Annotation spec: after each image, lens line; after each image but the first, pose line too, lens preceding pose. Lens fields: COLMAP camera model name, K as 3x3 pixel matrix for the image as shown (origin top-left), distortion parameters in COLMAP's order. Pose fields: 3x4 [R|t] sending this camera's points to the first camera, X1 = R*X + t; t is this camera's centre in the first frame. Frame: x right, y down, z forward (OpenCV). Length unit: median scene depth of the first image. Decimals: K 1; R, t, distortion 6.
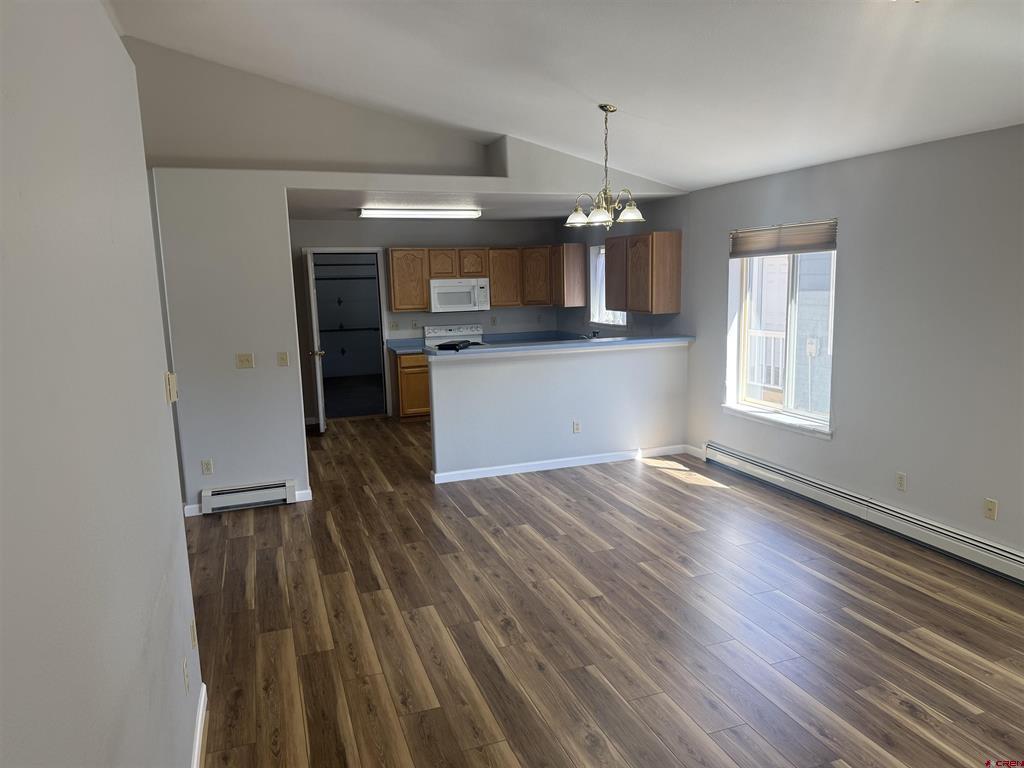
lens RADIAL K [[704.2, 0, 514.5], [0, 704.2, 389.2], [0, 0, 1]] dist [0.103554, -0.148395]
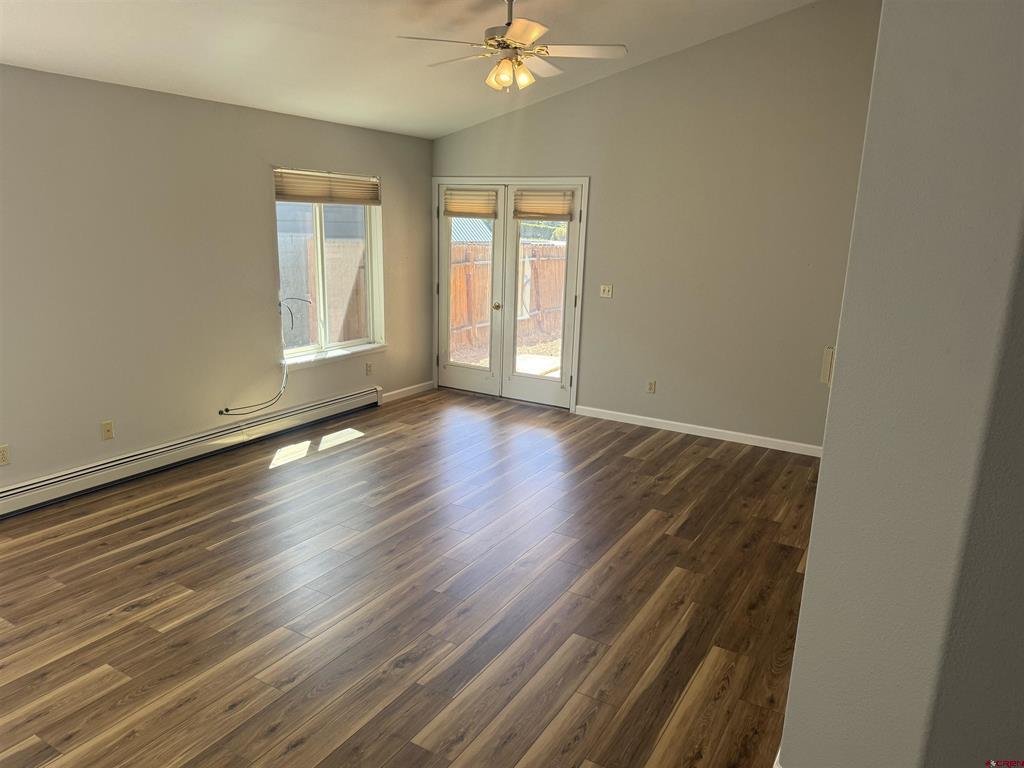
lens RADIAL K [[729.5, 0, 505.9], [0, 729.5, 382.7], [0, 0, 1]] dist [0.082581, -0.084085]
pose [[-0.629387, -0.164062, 0.759576, -0.372820], [0.112780, 0.947826, 0.298172, -0.112175], [-0.768864, 0.273330, -0.578047, 0.743067]]
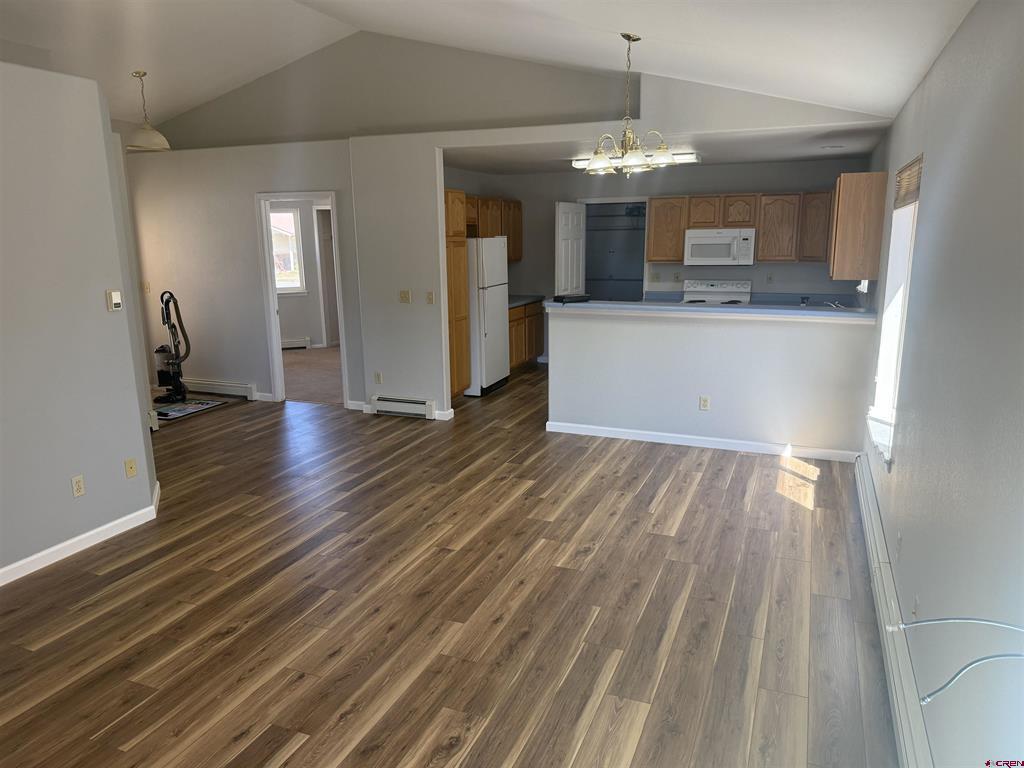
lens RADIAL K [[709.8, 0, 511.9], [0, 709.8, 385.9], [0, 0, 1]] dist [0.076561, -0.087899]
pose [[0.738087, 0.161355, -0.655128, 0.498664], [-0.116410, 0.986876, 0.111912, -0.039833], [0.664587, -0.006337, 0.747184, 0.180504]]
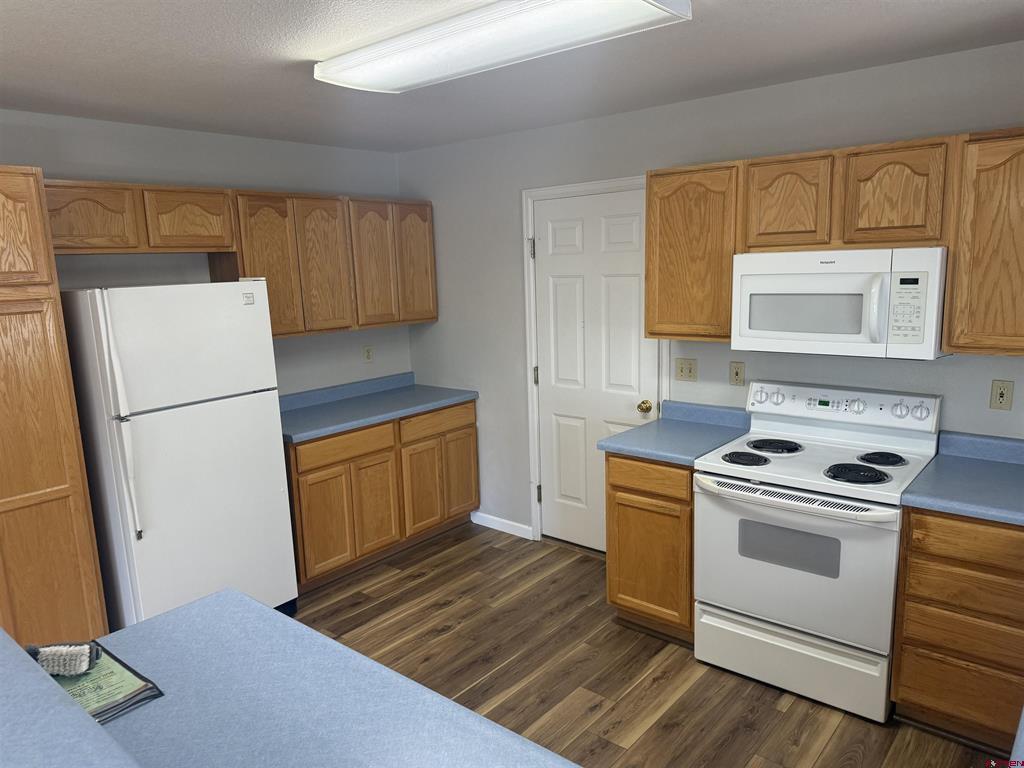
lens RADIAL K [[704.2, 0, 514.5], [0, 704.2, 389.2], [0, 0, 1]] dist [0.103554, -0.148395]
pose [[0.517168, 0.163948, -0.840035, 0.170462], [-0.118297, 0.985754, 0.119557, -0.162183], [0.847669, 0.037543, 0.529195, 0.991222]]
